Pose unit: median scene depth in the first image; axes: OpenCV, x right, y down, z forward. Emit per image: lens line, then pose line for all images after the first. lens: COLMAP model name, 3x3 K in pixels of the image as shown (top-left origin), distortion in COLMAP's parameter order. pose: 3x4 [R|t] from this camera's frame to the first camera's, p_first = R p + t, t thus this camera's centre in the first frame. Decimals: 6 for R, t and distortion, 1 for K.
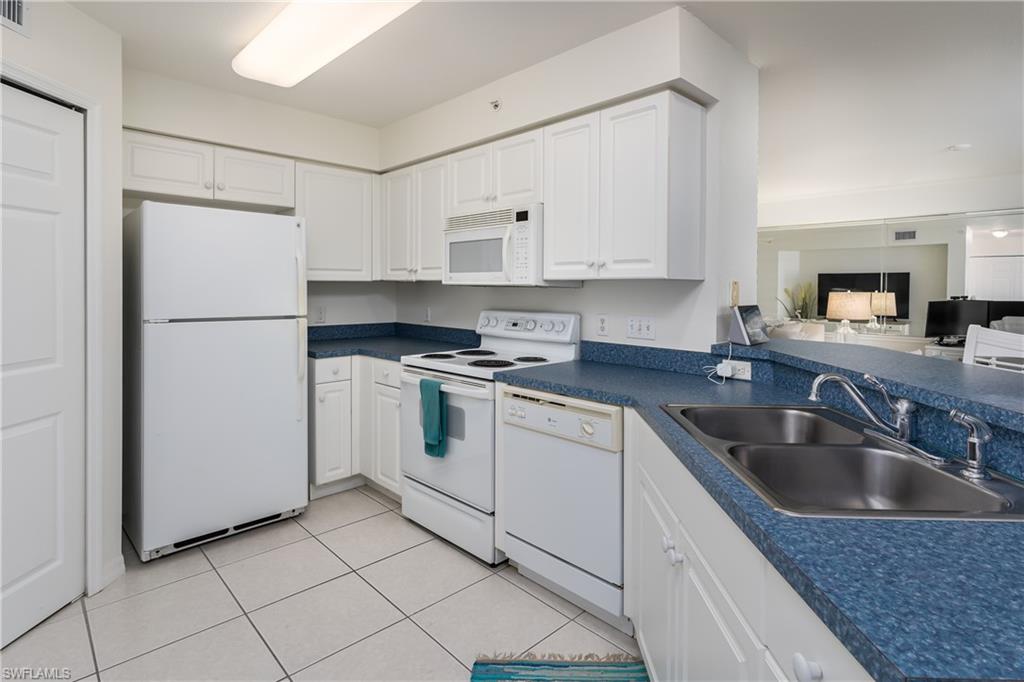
lens RADIAL K [[516.5, 0, 511.0], [0, 516.5, 293.9], [0, 0, 1]] dist [0.004159, -0.000920]
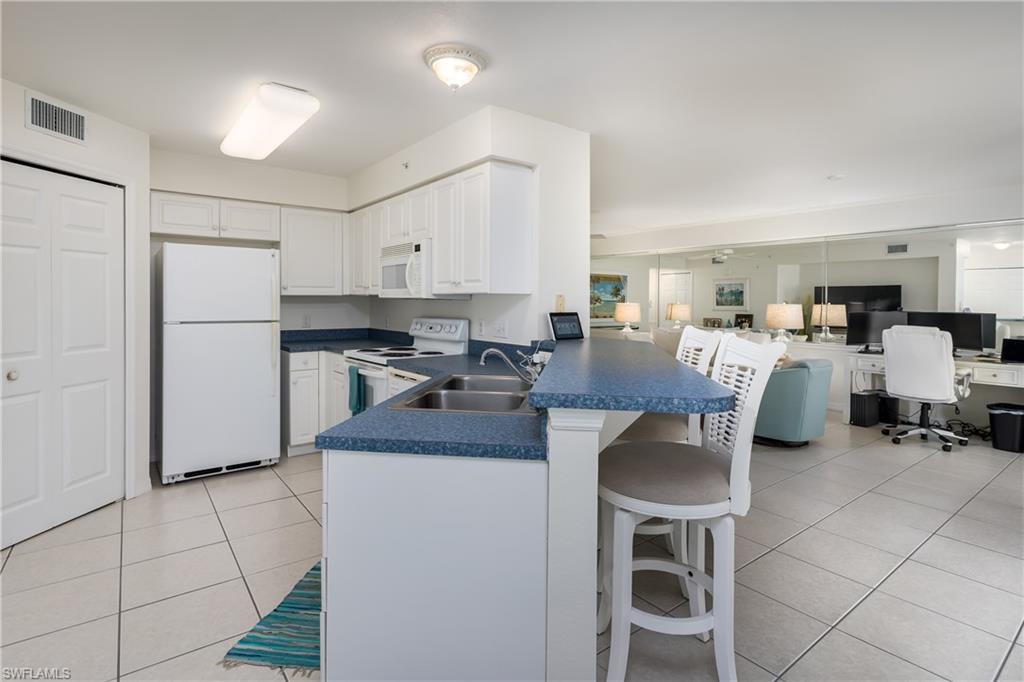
lens RADIAL K [[513.9, 0, 508.1], [0, 513.9, 306.8], [0, 0, 1]] dist [0.003235, 0.001505]
pose [[0.992363, -0.000136, -0.123348, 0.393695], [-0.000056, 0.999999, -0.001553, 0.007437], [0.123348, 0.001548, 0.992362, -0.301942]]
